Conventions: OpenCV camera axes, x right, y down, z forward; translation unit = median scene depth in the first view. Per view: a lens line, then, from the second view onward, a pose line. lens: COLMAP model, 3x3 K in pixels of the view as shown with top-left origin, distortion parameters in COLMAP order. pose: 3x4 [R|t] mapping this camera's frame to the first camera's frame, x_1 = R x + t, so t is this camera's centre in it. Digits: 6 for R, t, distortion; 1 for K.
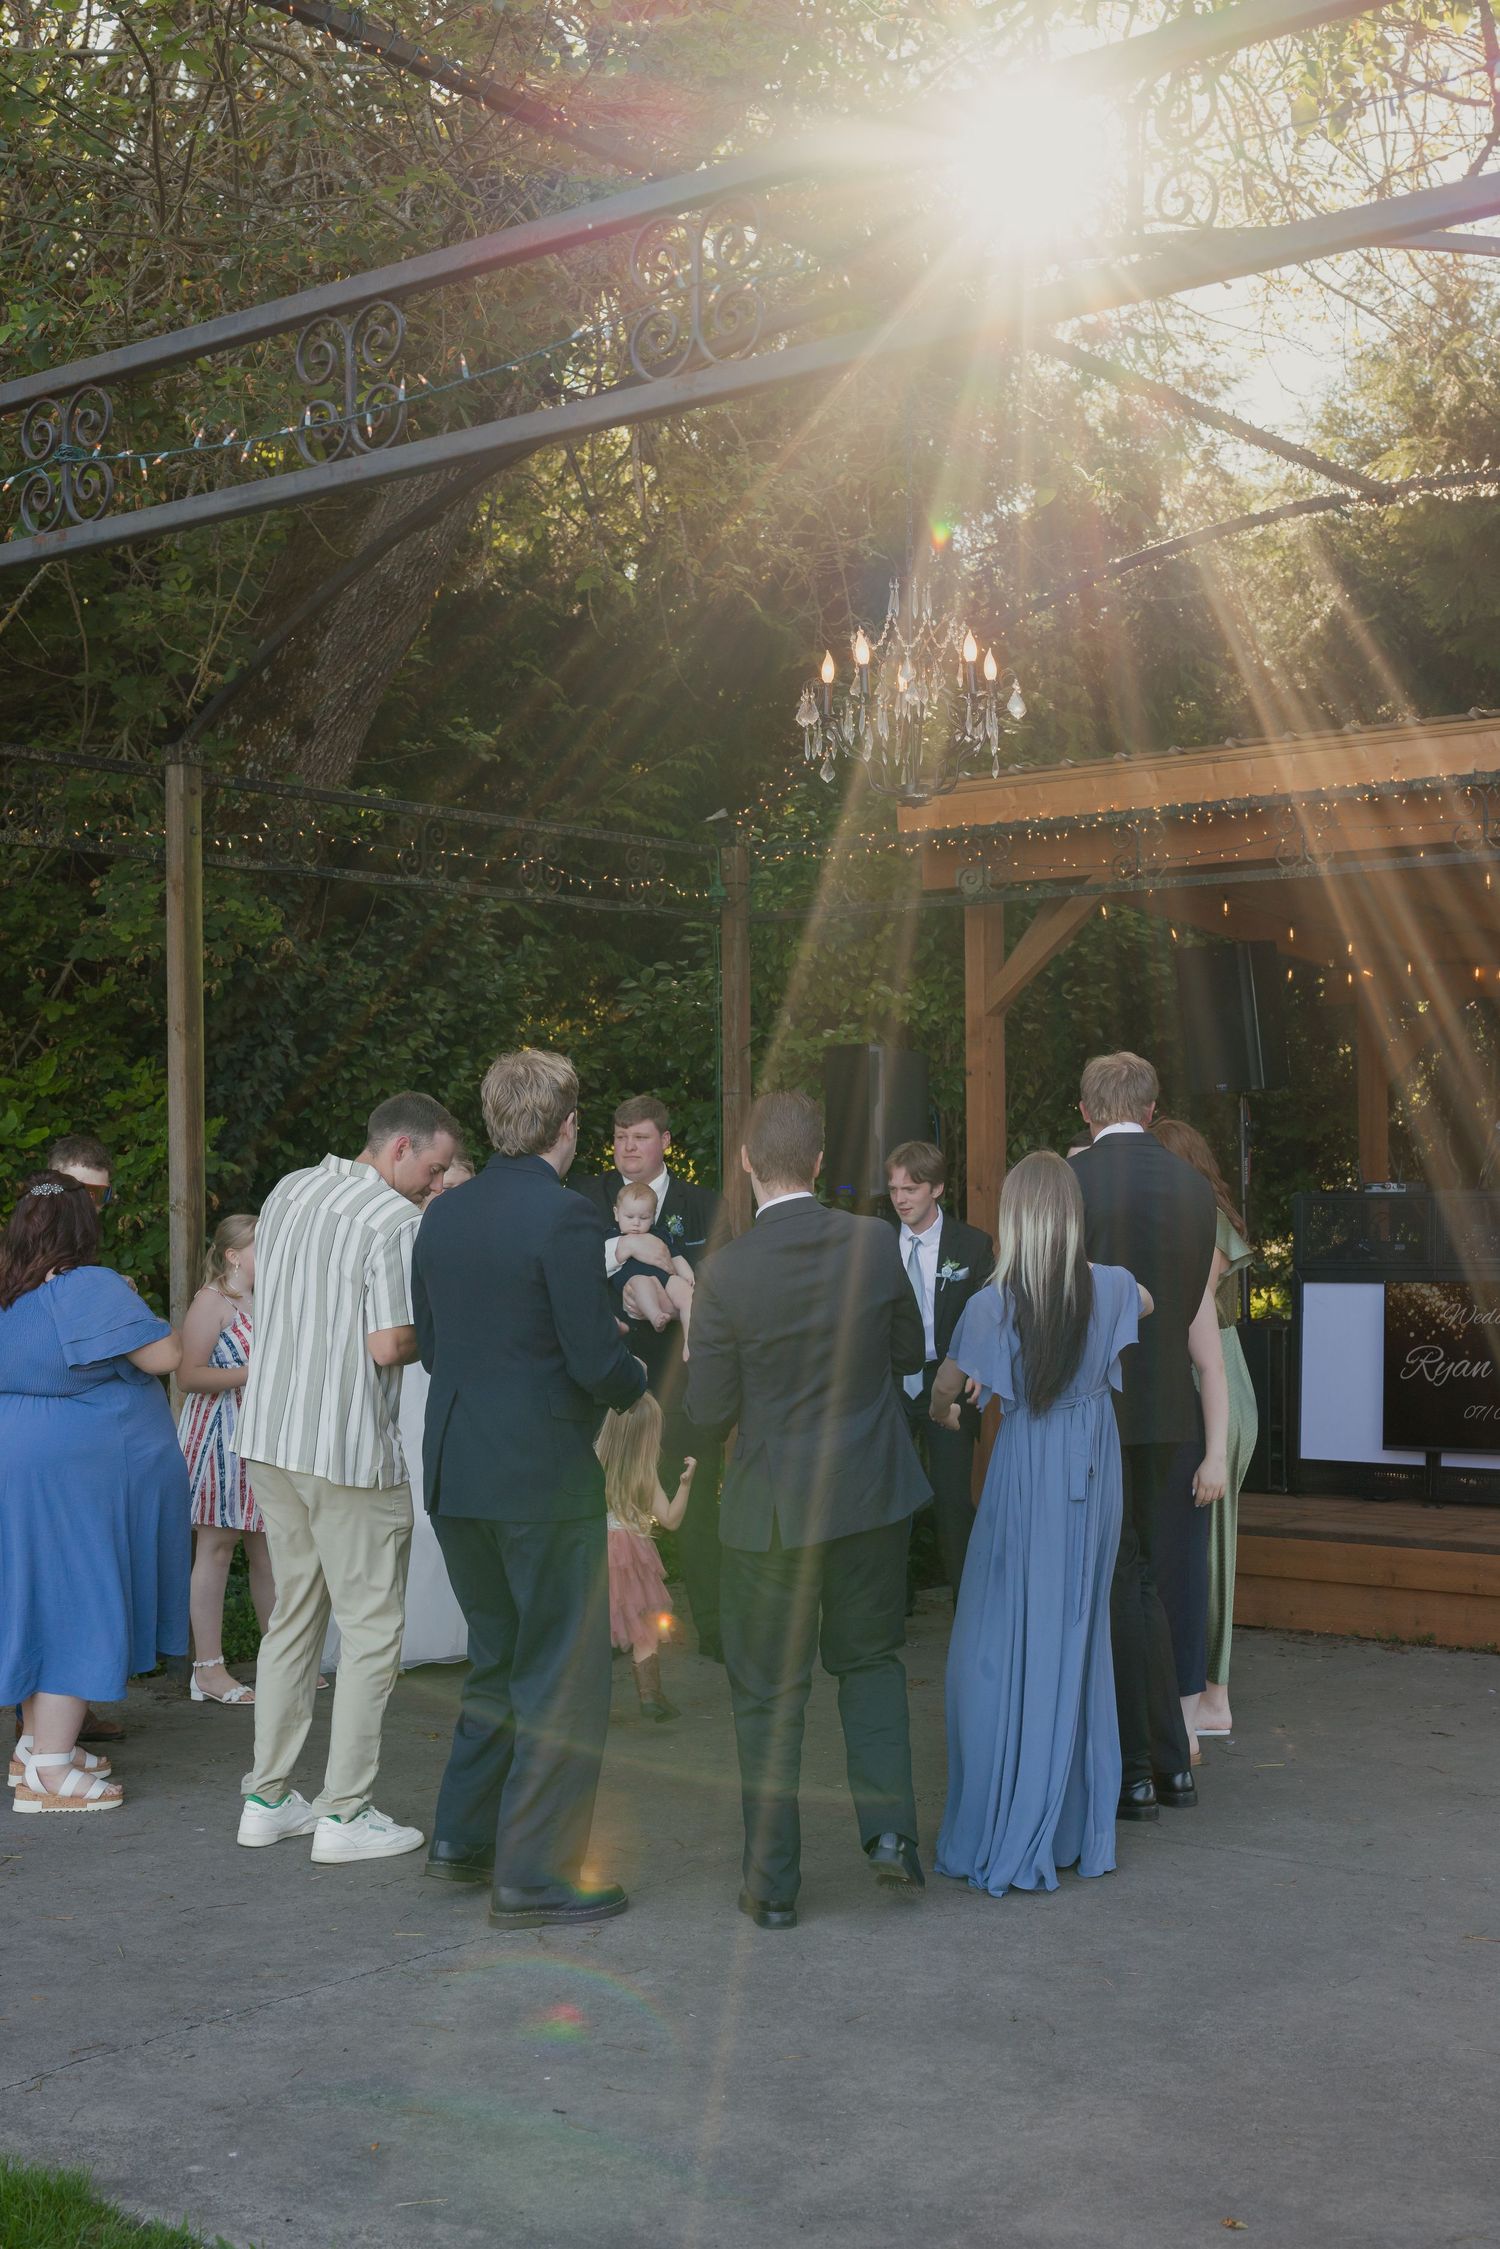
lens RADIAL K [[2734.1, 0, 751.0], [0, 2734.1, 1174.1], [0, 0, 1]] dist [-0.007166, 0.025559]
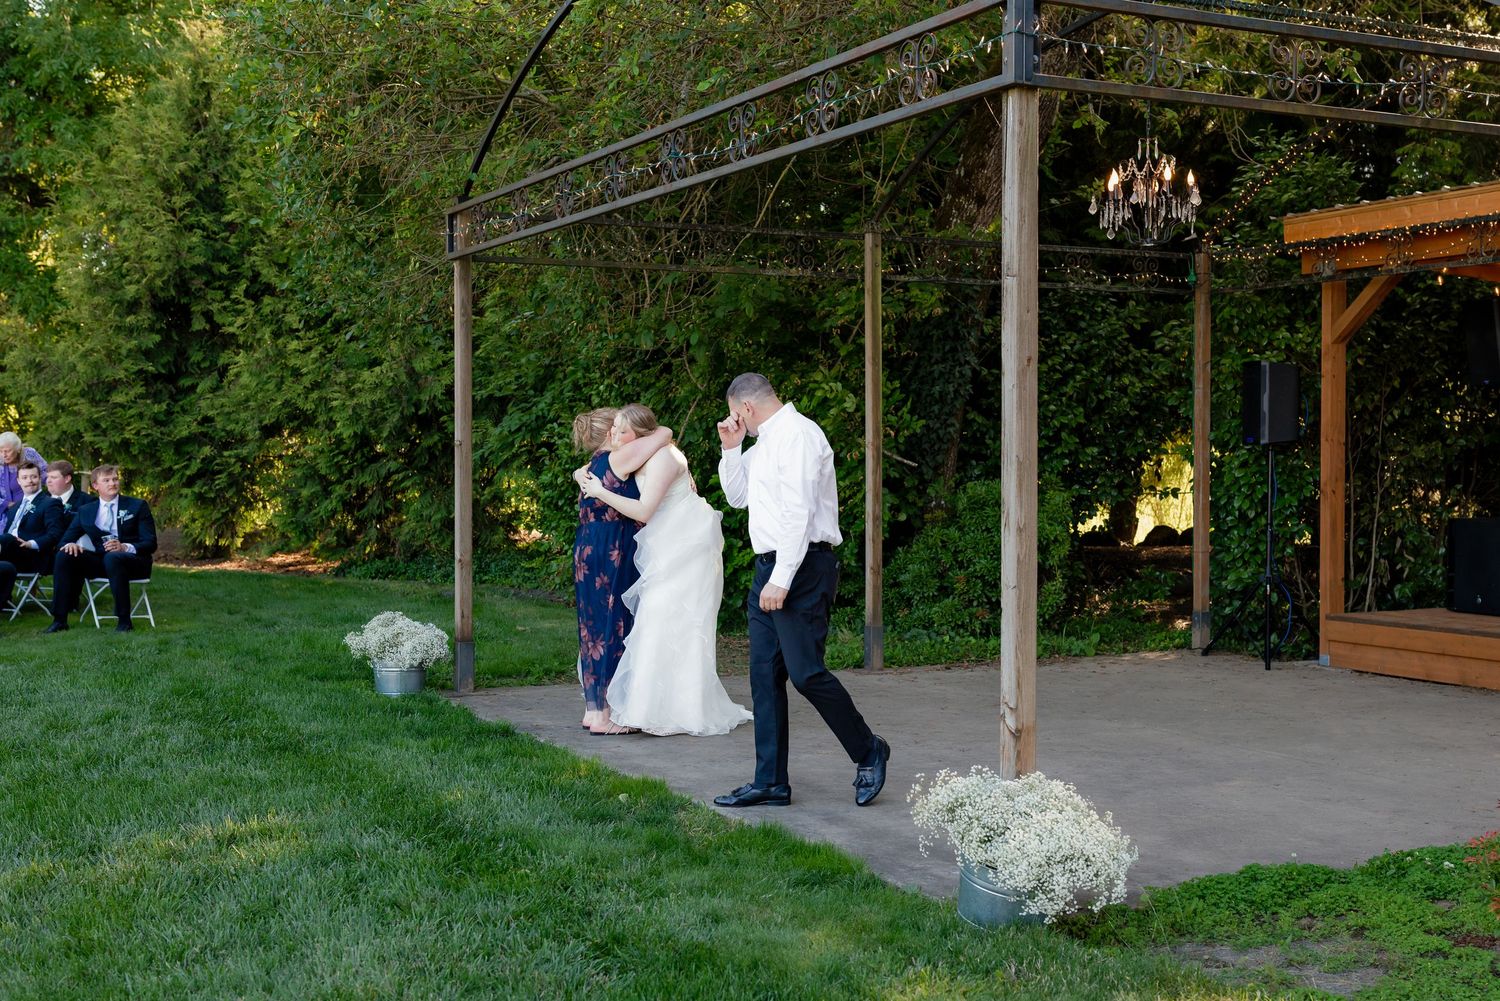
lens RADIAL K [[1823.5, 0, 795.8], [0, 1823.5, 494.3], [0, 0, 1]] dist [-0.007166, 0.025559]
pose [[0.914803, 0.015669, -0.403597, 0.242188], [-0.003669, 0.999528, 0.030489, 0.005569], [0.403885, -0.026411, 0.914429, -0.235461]]
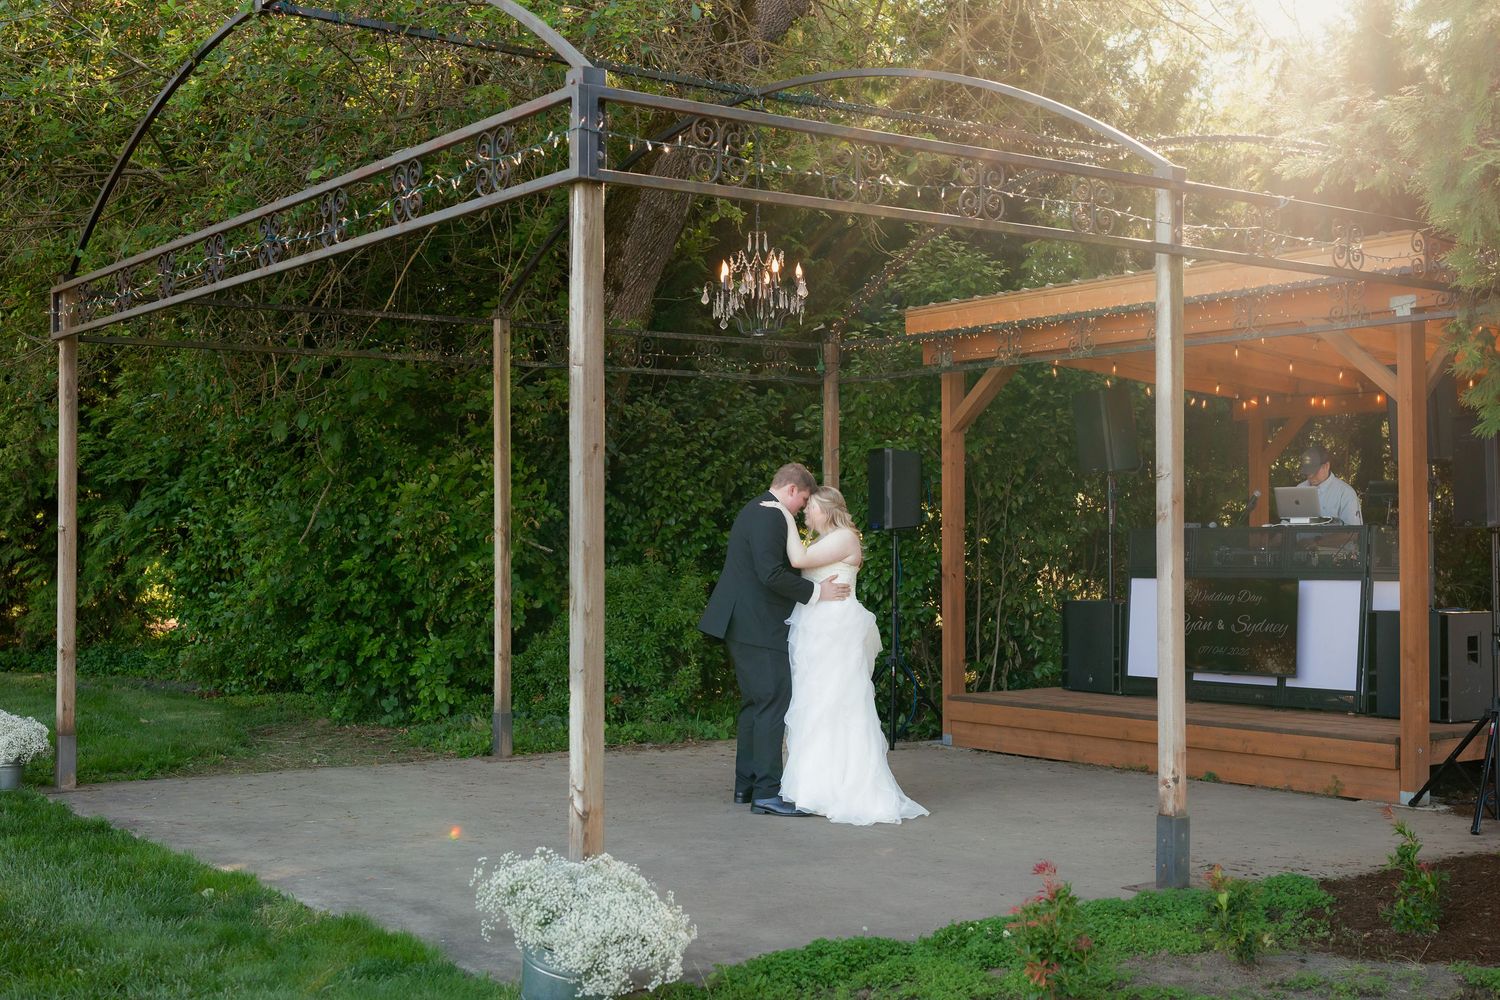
lens RADIAL K [[1837.2, 0, 750.0], [0, 1837.2, 500.0], [0, 0, 1]] dist [-0.011835, 0.013370]
pose [[0.963825, -0.000509, -0.266537, 0.279198], [-0.003199, 0.999904, -0.013477, 0.005305], [0.266518, 0.013842, 0.963731, -0.234716]]
